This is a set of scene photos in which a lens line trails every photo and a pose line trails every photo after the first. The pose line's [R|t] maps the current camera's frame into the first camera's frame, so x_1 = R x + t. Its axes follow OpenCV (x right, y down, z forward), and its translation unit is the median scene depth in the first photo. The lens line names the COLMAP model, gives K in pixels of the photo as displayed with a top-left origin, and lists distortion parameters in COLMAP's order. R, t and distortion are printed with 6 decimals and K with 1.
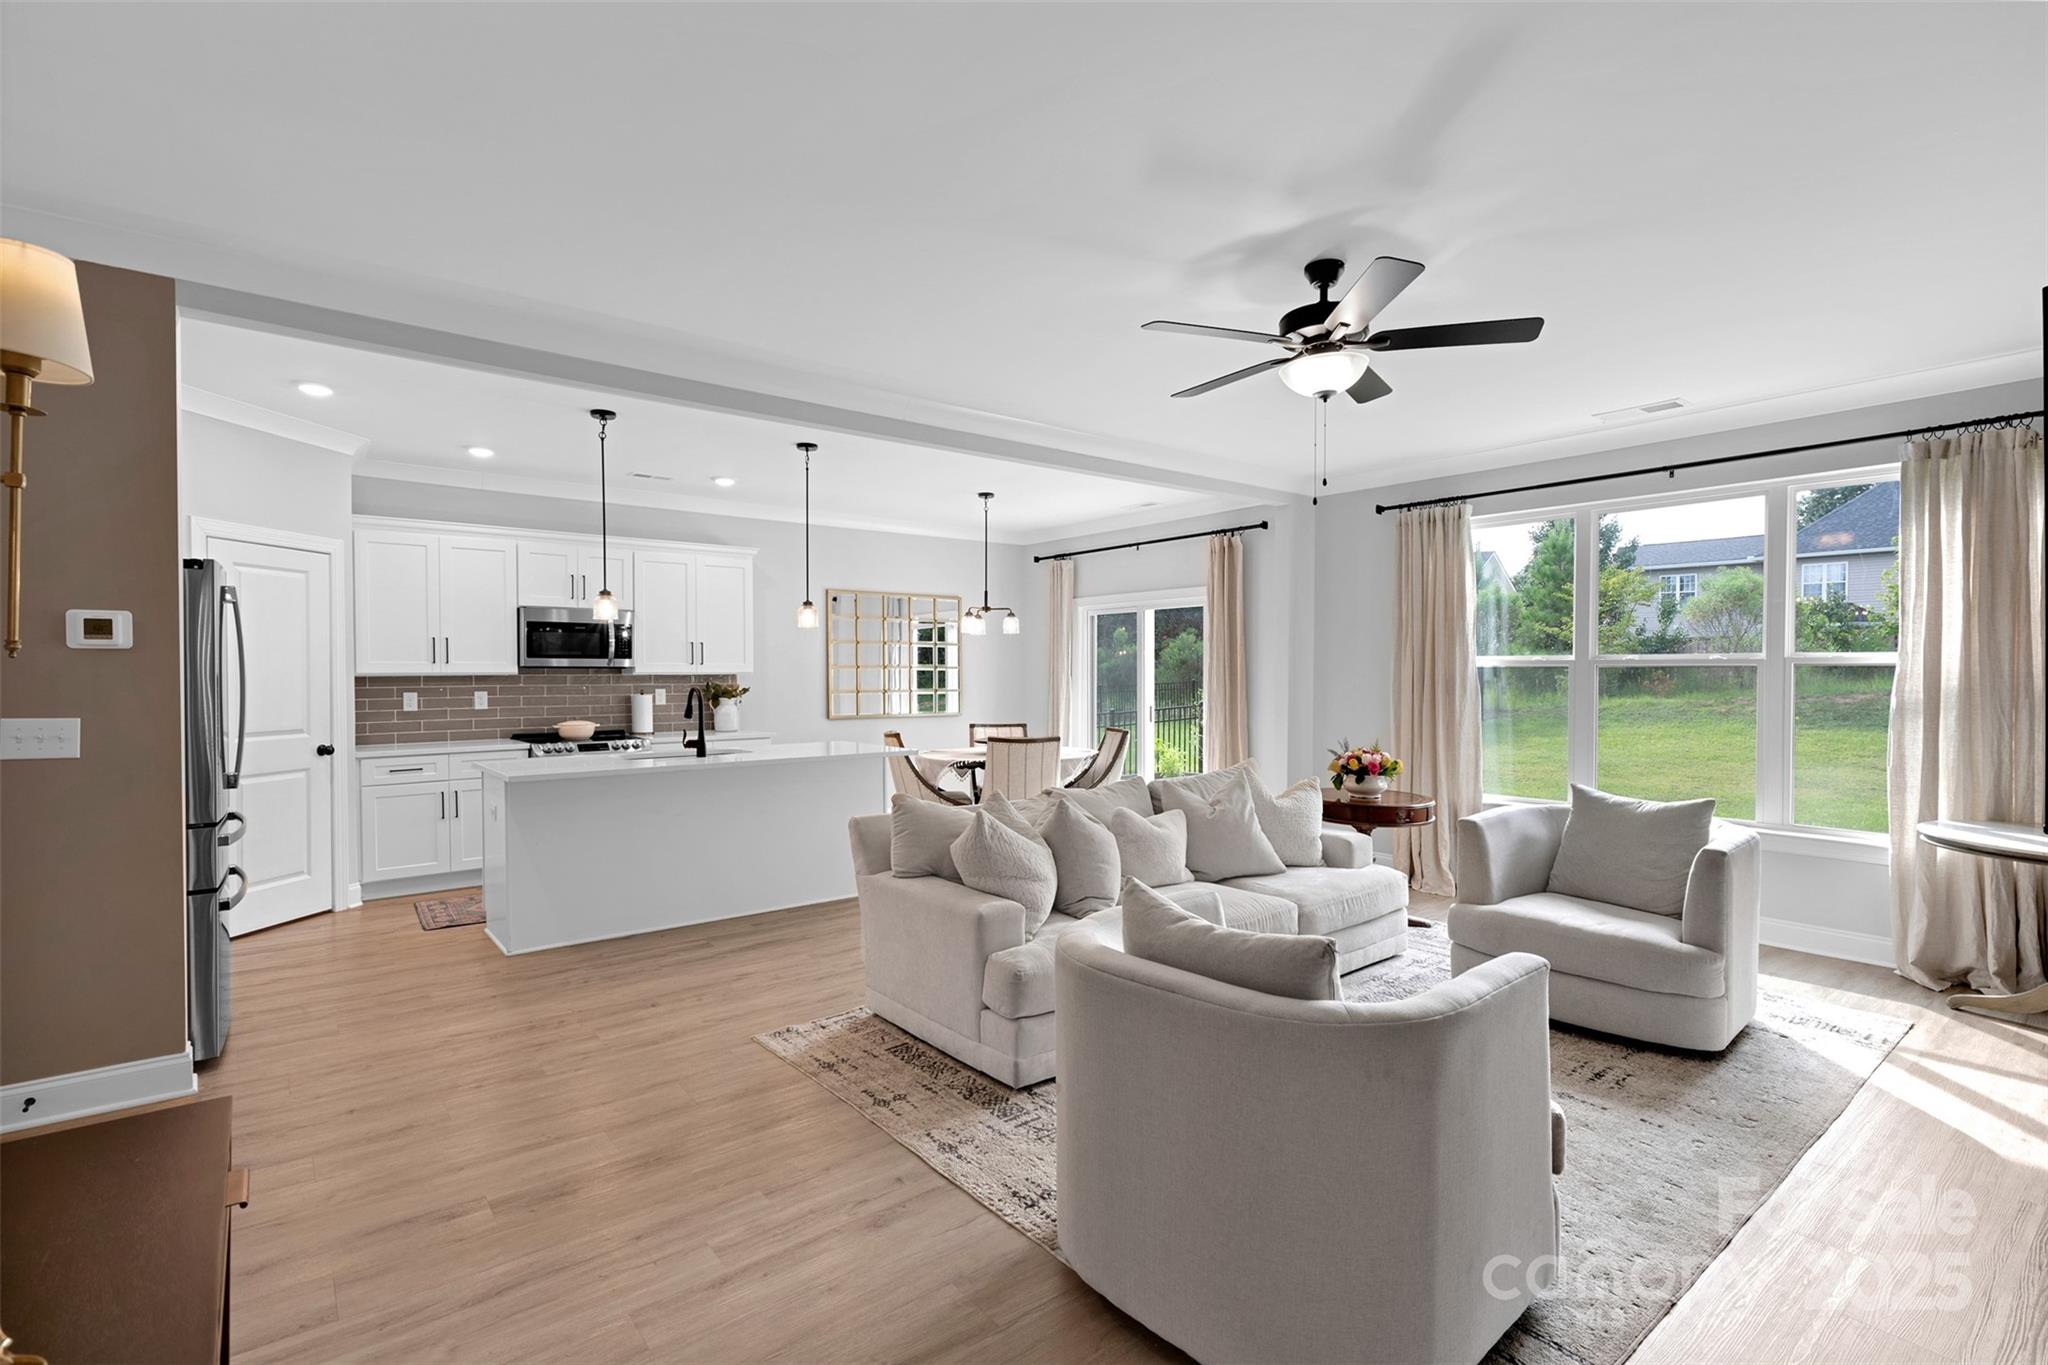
lens RADIAL K [[956.4, 0, 1024.0], [0, 956.4, 682.5], [0, 0, 1]] dist [0.003170, -0.000004]
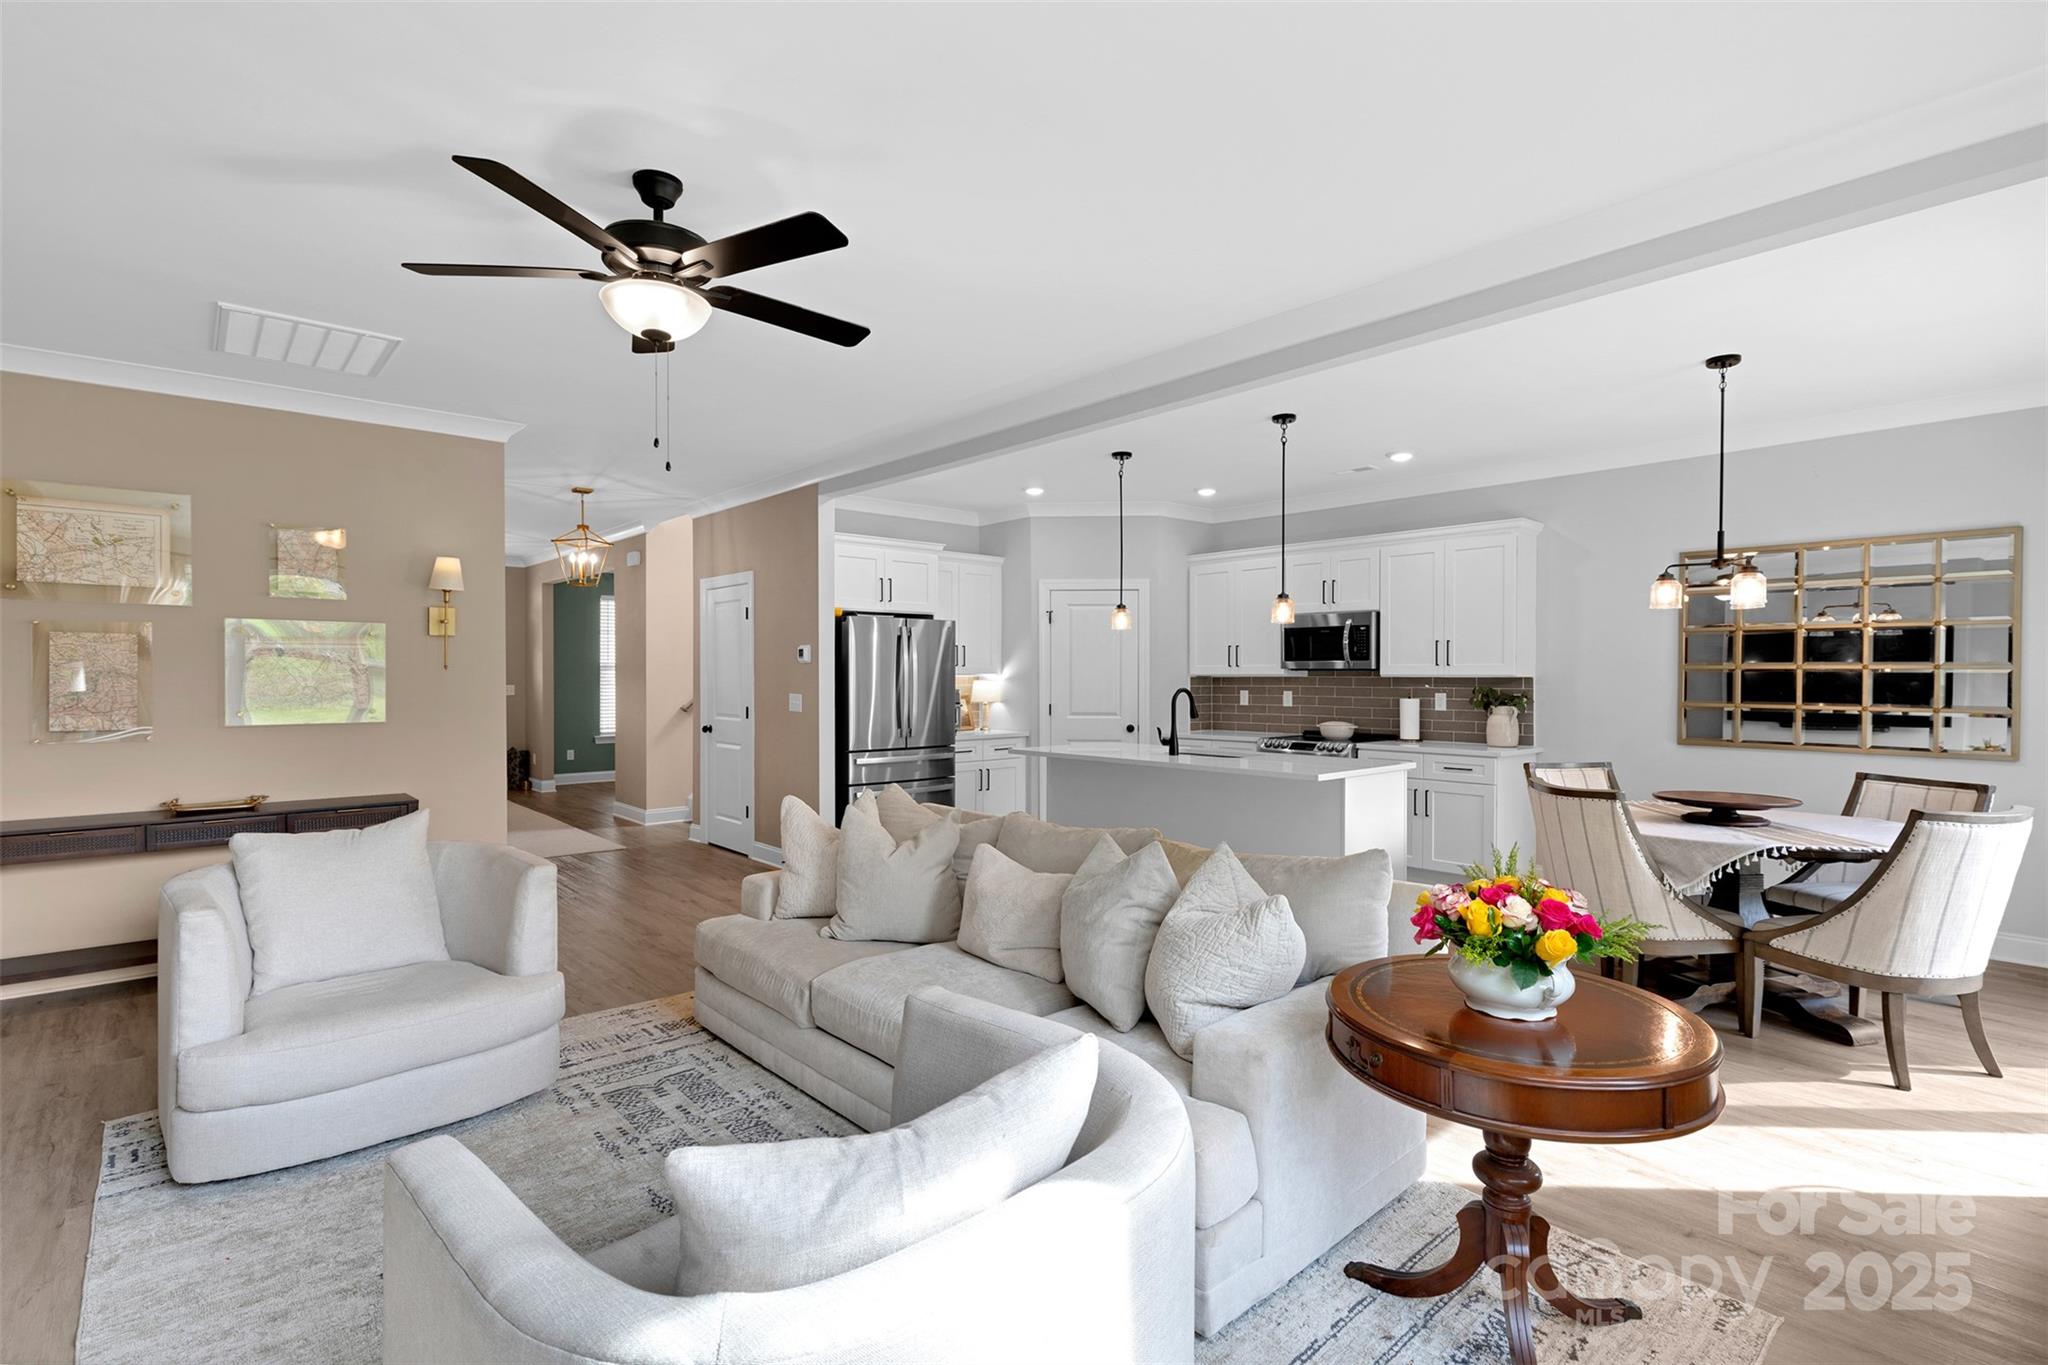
lens RADIAL K [[968.6, 0, 1020.7], [0, 968.6, 665.9], [0, 0, 1]] dist [0.004353, -0.000700]
pose [[0.060672, -0.006655, -0.998136, 0.605907], [-0.012319, 0.999897, -0.007416, -0.008482], [0.998082, 0.012746, 0.060584, 0.650778]]
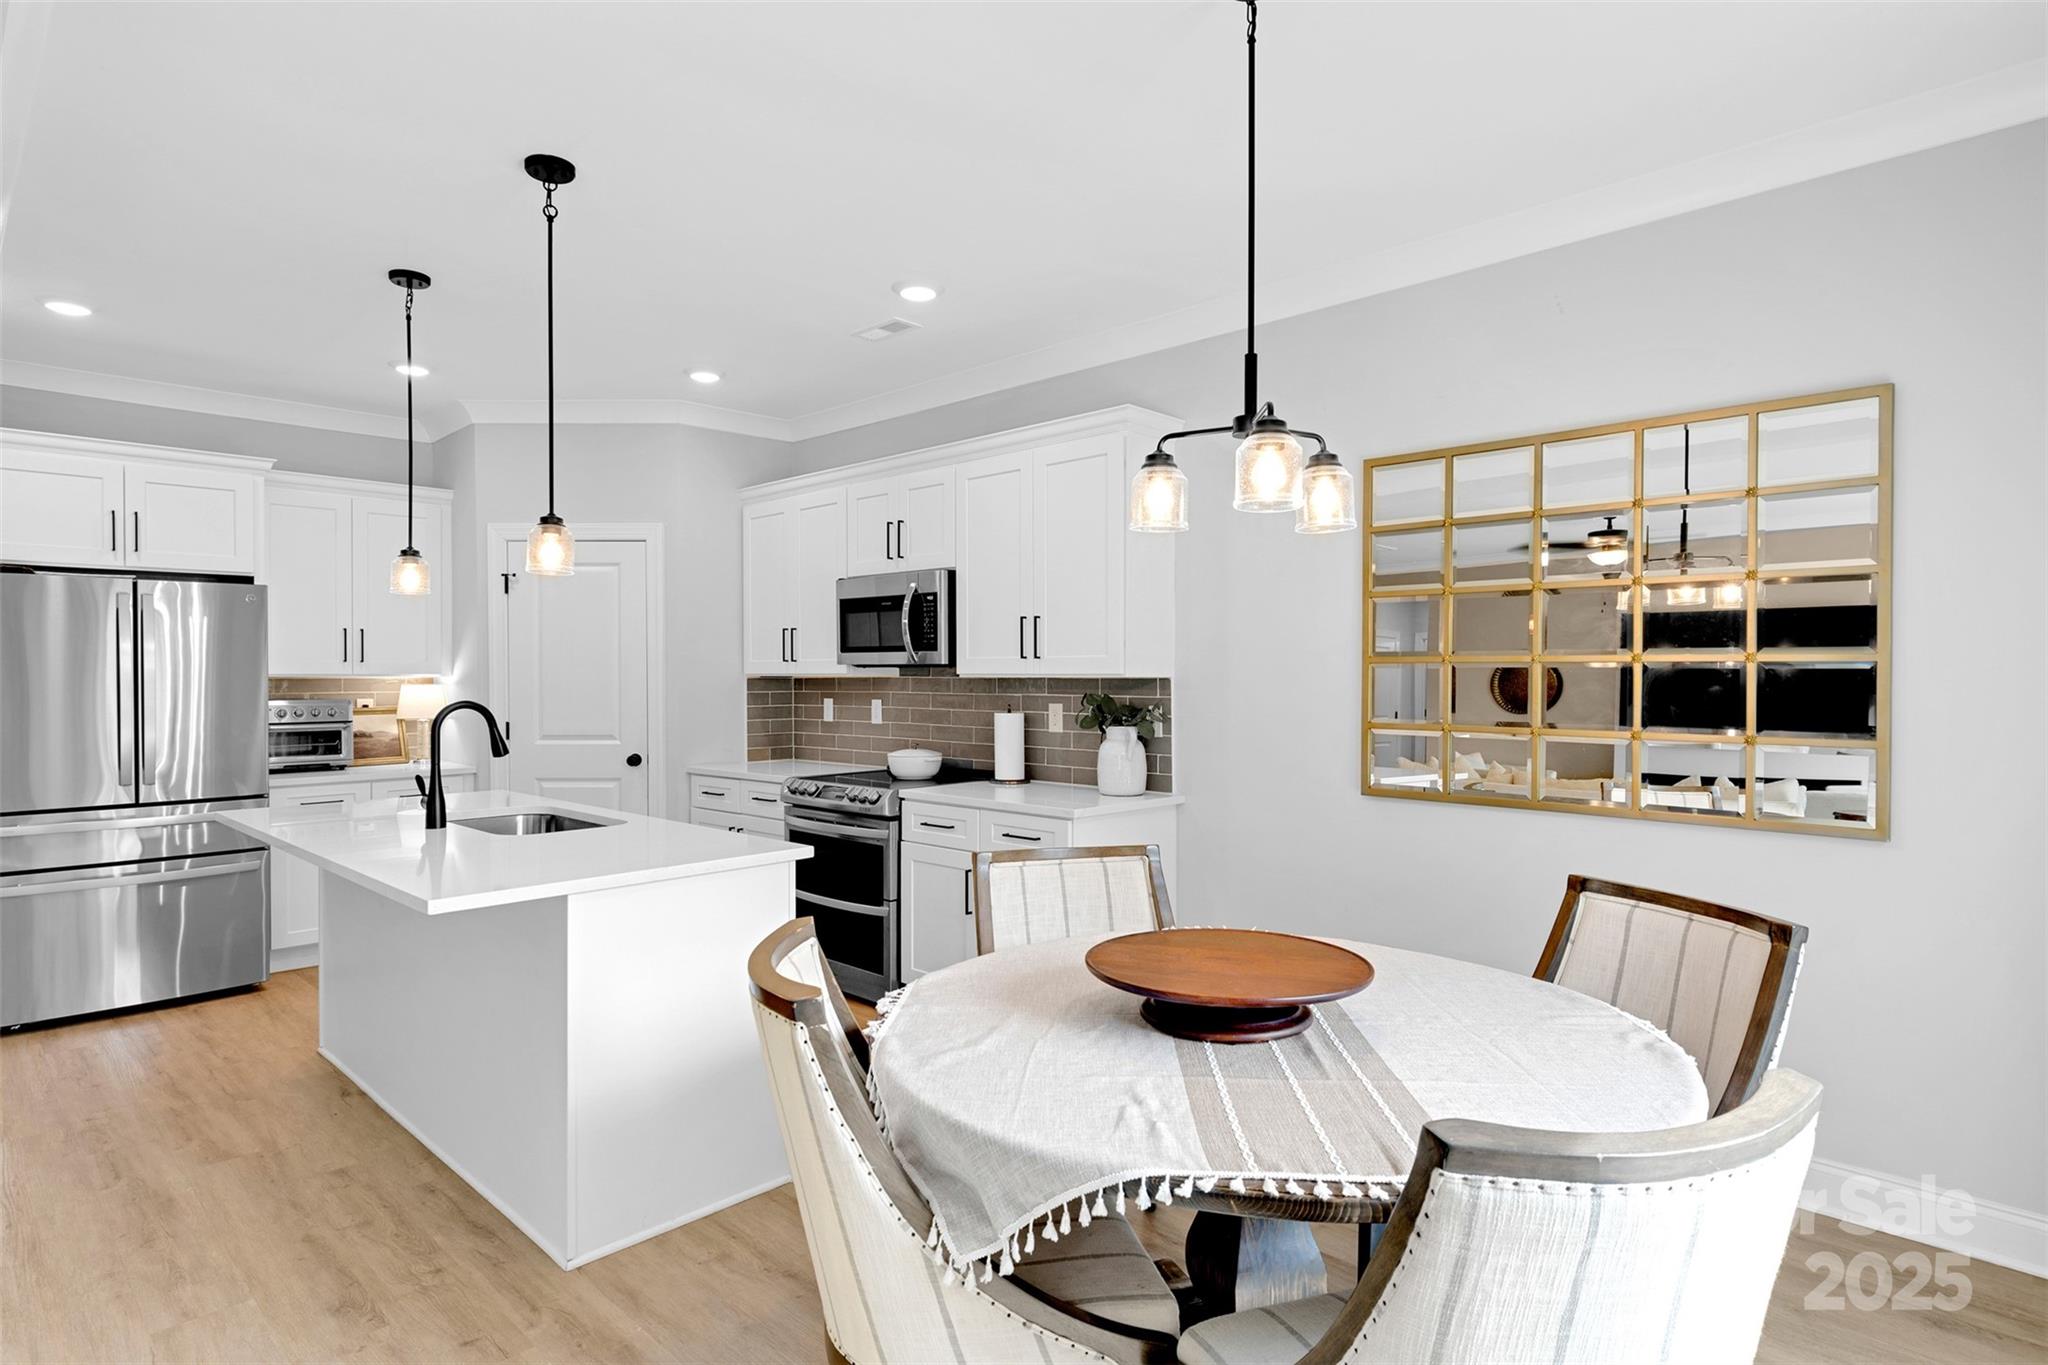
lens RADIAL K [[1081.6, 0, 1025.4], [0, 1081.6, 672.0], [0, 0, 1]] dist [0.000135, 0.000093]
pose [[0.137643, 0.001985, -0.990480, 0.283782], [-0.008843, 0.999961, 0.000775, -0.014033], [0.990442, 0.008652, 0.137656, 1.063894]]
